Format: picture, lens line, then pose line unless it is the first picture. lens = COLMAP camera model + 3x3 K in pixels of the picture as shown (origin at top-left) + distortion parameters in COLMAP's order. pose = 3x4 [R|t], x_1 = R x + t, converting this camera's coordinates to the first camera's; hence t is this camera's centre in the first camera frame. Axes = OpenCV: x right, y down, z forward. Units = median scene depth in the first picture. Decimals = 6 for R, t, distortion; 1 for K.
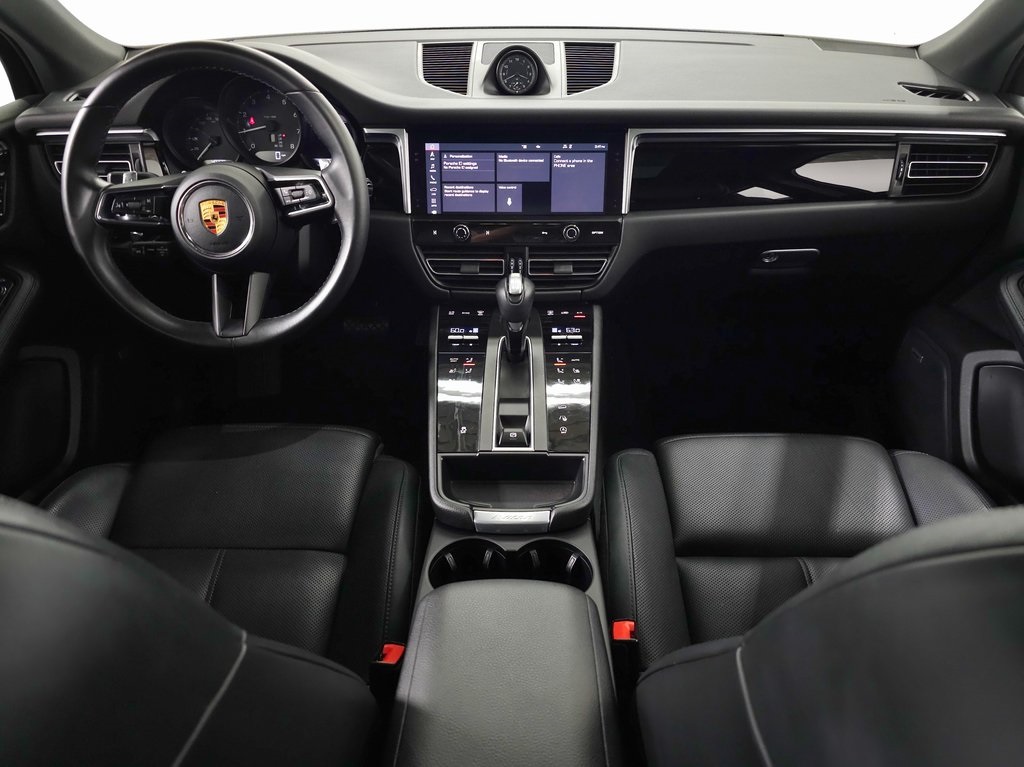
lens RADIAL K [[681.2, 0, 512.0], [0, 681.2, 383.5], [0, 0, 1]] dist [0.045188, -0.048306]
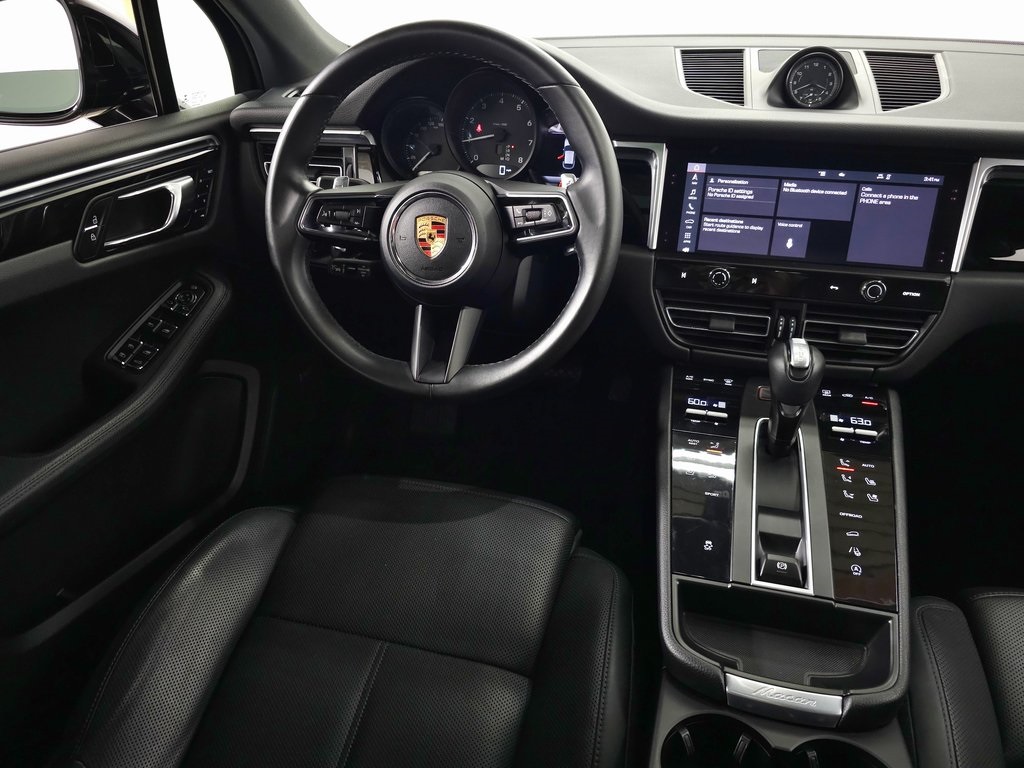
lens RADIAL K [[675.4, 0, 518.0], [0, 675.4, 388.4], [0, 0, 1]] dist [0.057323, -0.085043]
pose [[0.972424, 0.119642, -0.200194, -0.128453], [-0.127688, 0.991427, -0.027723, -0.046509], [0.195161, 0.052521, 0.979364, 0.207470]]
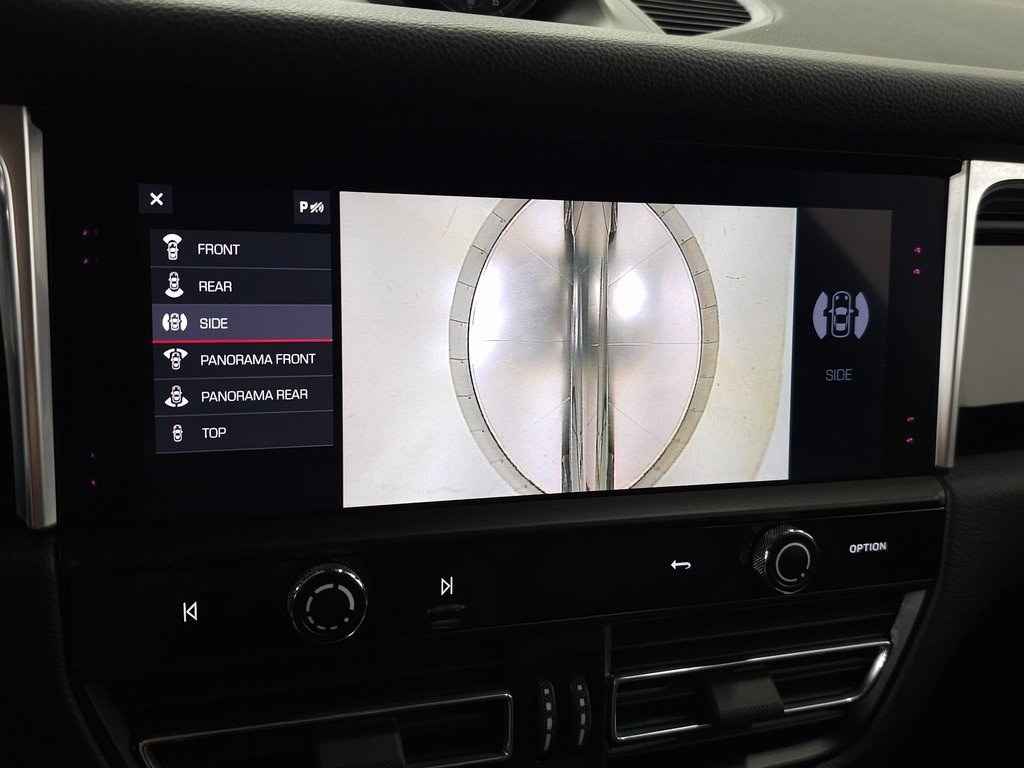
lens RADIAL K [[1022.1, 0, 508.2], [0, 1022.1, 381.3], [0, 0, 1]] dist [-0.003352, -0.006817]
pose [[0.938176, -0.029437, 0.344906, -0.128551], [0.086308, 0.984803, -0.150714, -0.238467], [-0.335227, 0.171164, 0.926458, 0.693474]]
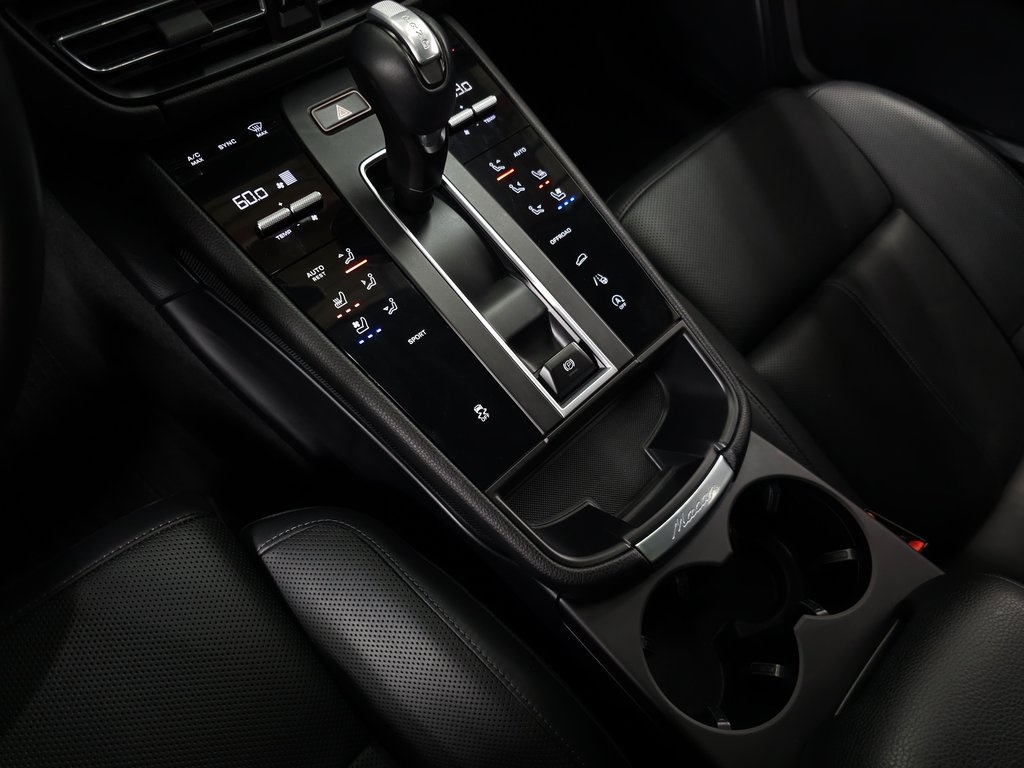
lens RADIAL K [[718.5, 0, 507.6], [0, 718.5, 386.6], [0, 0, 1]] dist [0.030353, -0.049753]
pose [[0.682439, -0.565382, 0.463272, -0.242915], [0.294144, 0.792638, 0.534045, -0.175895], [-0.669146, -0.228185, 0.707231, 0.579056]]
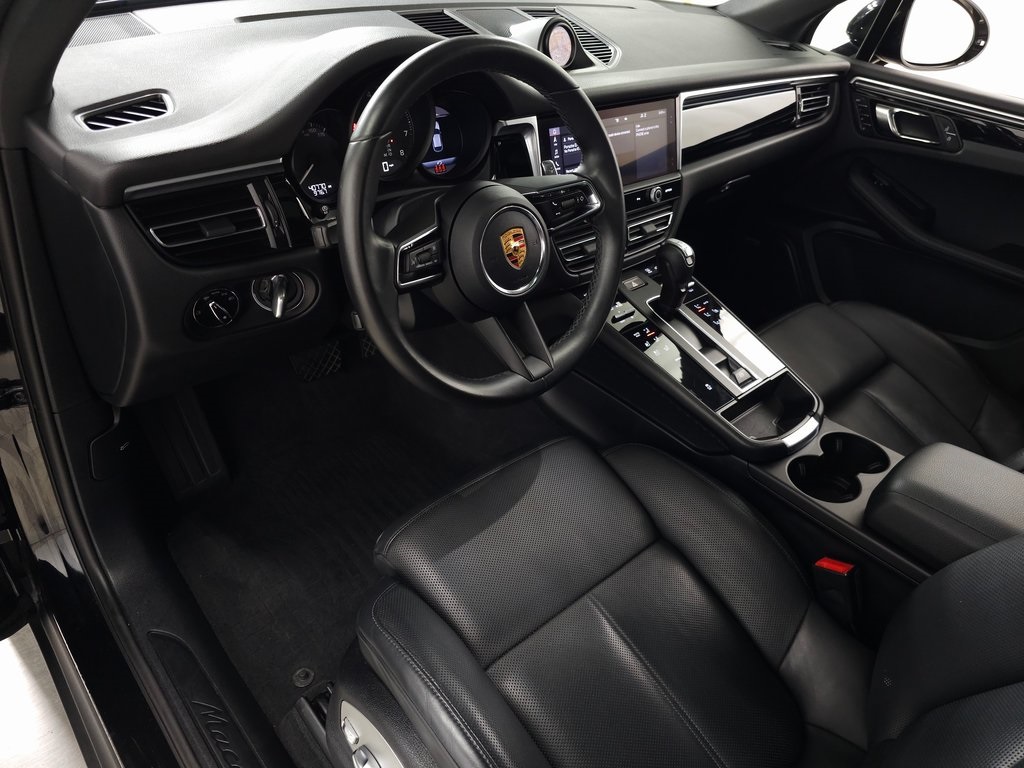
lens RADIAL K [[681.2, 0, 512.0], [0, 681.2, 384.0], [0, 0, 1]] dist [0.045188, -0.048306]
pose [[0.729910, -0.341928, 0.591875, -0.844417], [0.291608, 0.938909, 0.182795, -0.205086], [-0.618219, 0.039172, 0.785029, 0.294540]]
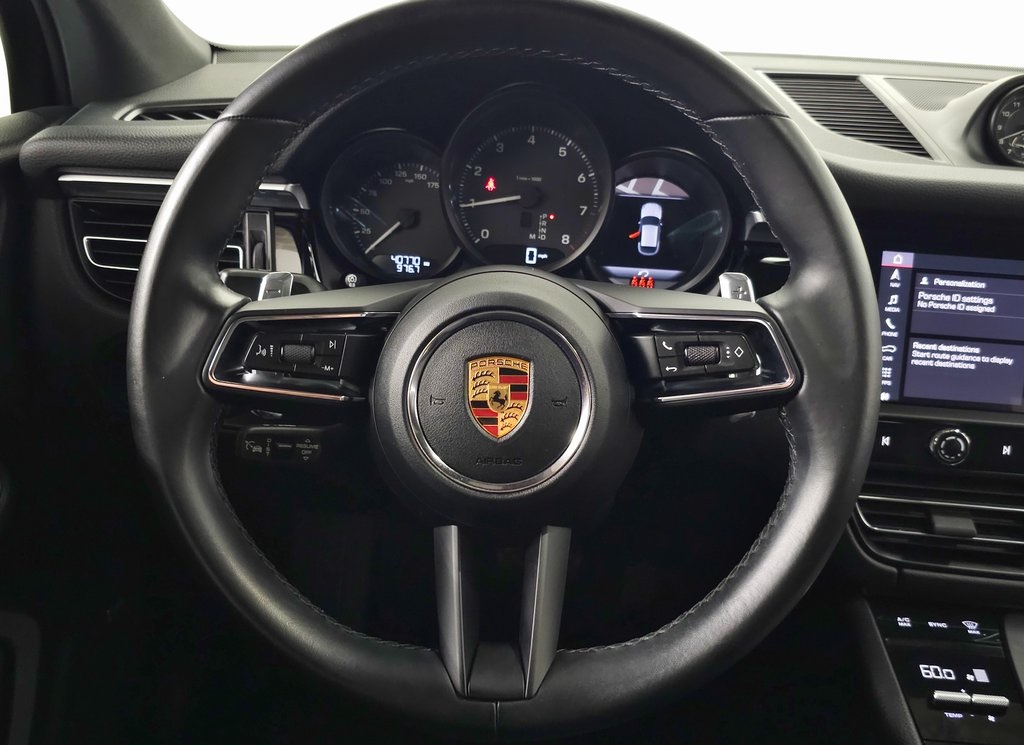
lens RADIAL K [[909.7, 0, 505.9], [0, 909.7, 384.9], [0, 0, 1]] dist [0.063616, -0.097885]
pose [[0.996993, 0.072918, -0.026213, -0.353384], [-0.076528, 0.979650, -0.185553, -0.128680], [0.012149, 0.187001, 0.982285, 0.407038]]
